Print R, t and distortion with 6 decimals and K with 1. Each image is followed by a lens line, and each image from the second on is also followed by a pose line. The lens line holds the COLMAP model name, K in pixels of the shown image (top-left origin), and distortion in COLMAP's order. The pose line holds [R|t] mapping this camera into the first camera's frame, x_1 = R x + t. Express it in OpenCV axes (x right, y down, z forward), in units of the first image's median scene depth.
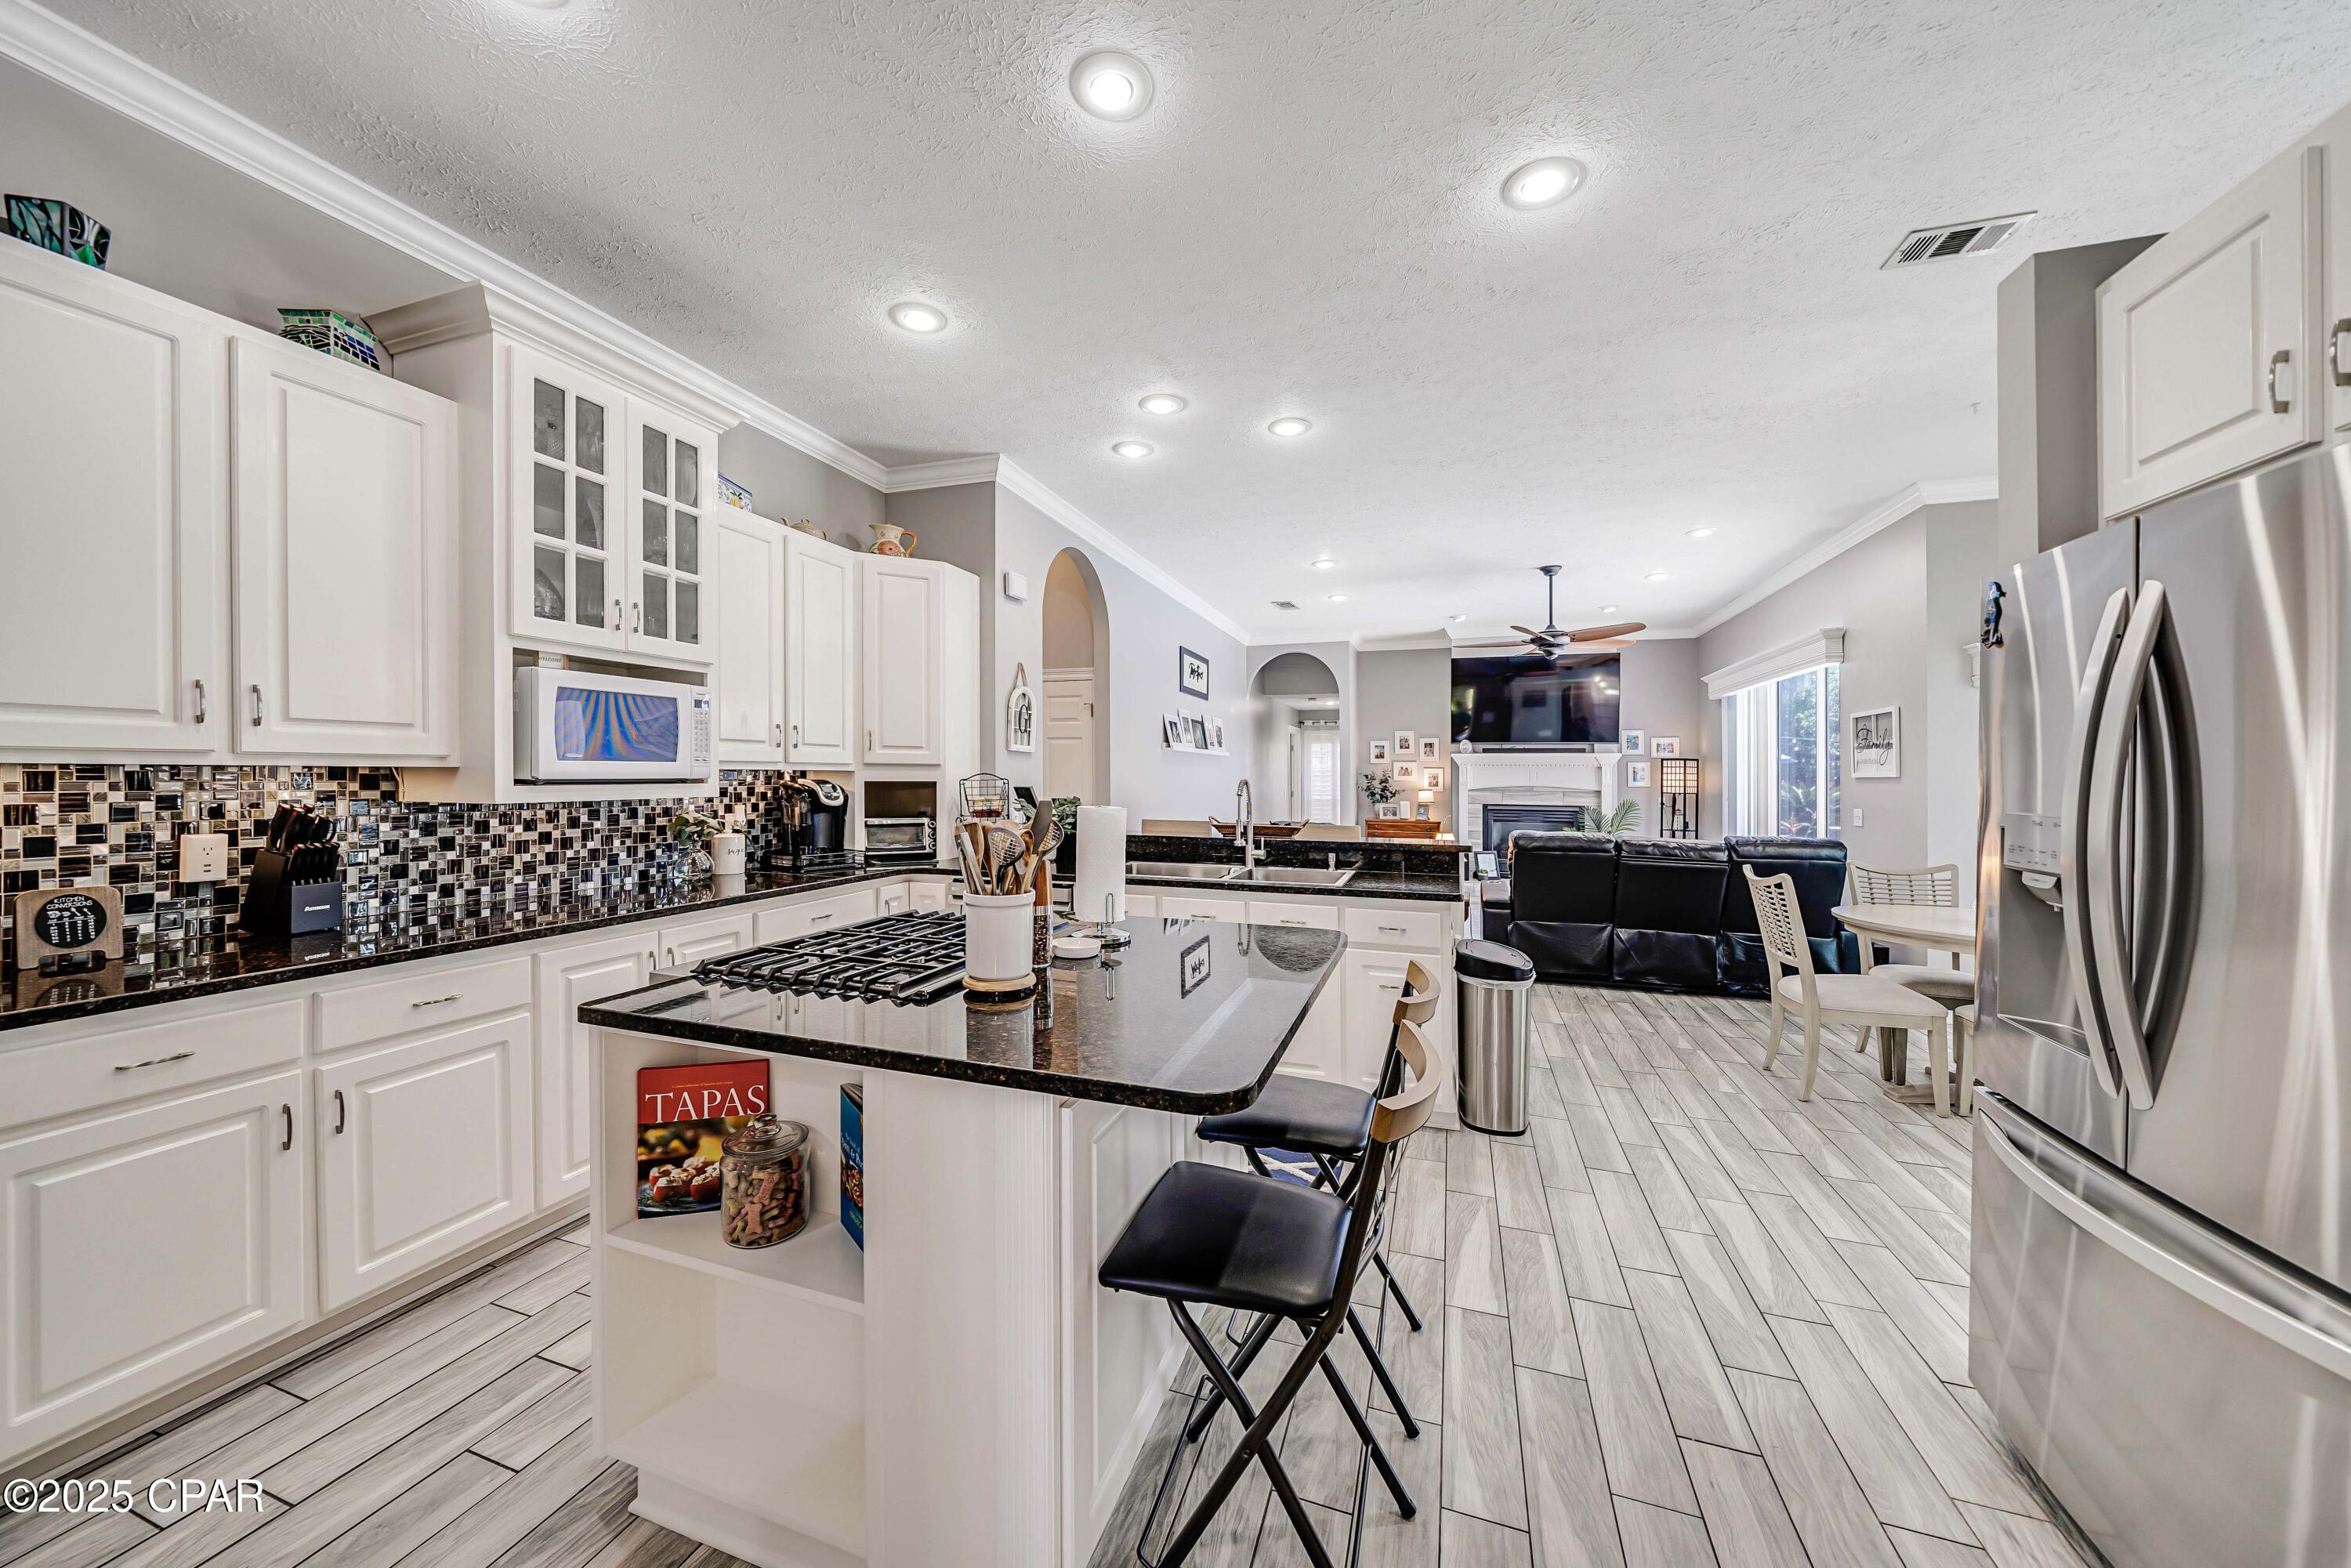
lens RADIAL K [[812.2, 0, 1157.8], [0, 812.2, 779.3], [0, 0, 1]] dist [-0.006222, -0.000067]
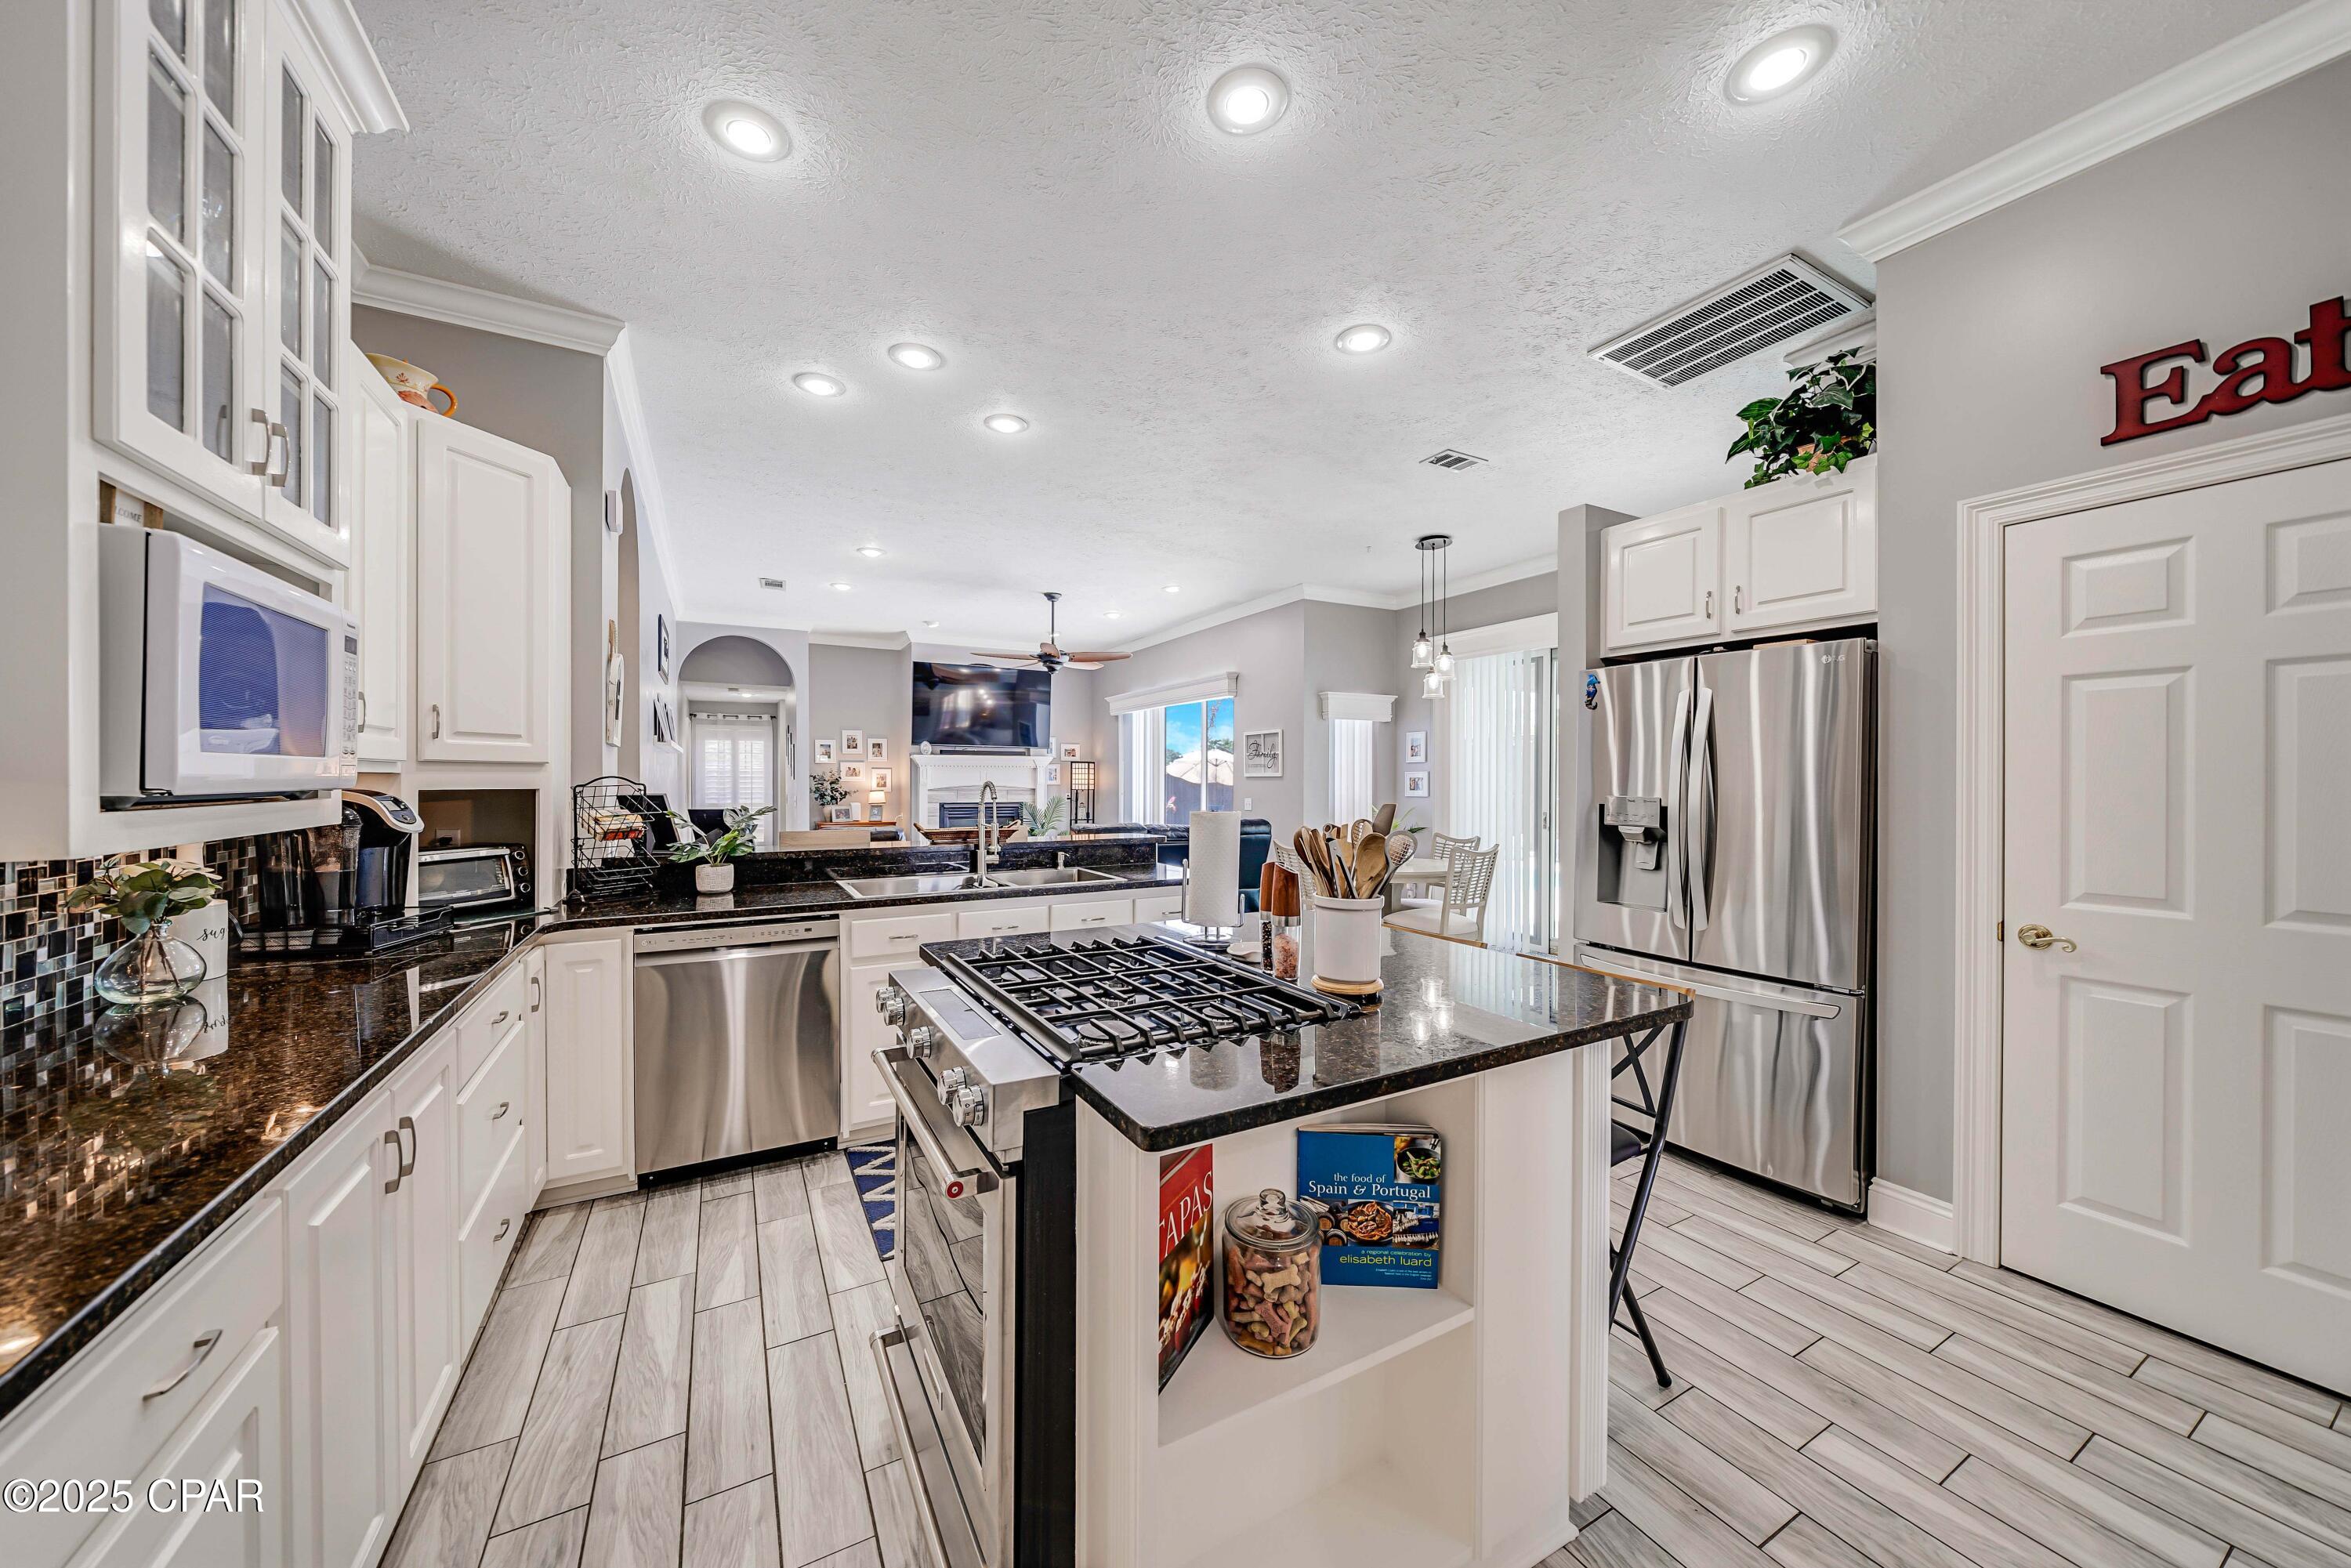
lens RADIAL K [[812.2, 0, 1157.8], [0, 812.2, 779.3], [0, 0, 1]] dist [-0.006222, -0.000067]
pose [[0.668535, -0.006300, 0.743654, -0.569166], [0.006030, 0.999977, 0.003050, -0.005271], [-0.743657, 0.002445, 0.668557, 0.259230]]
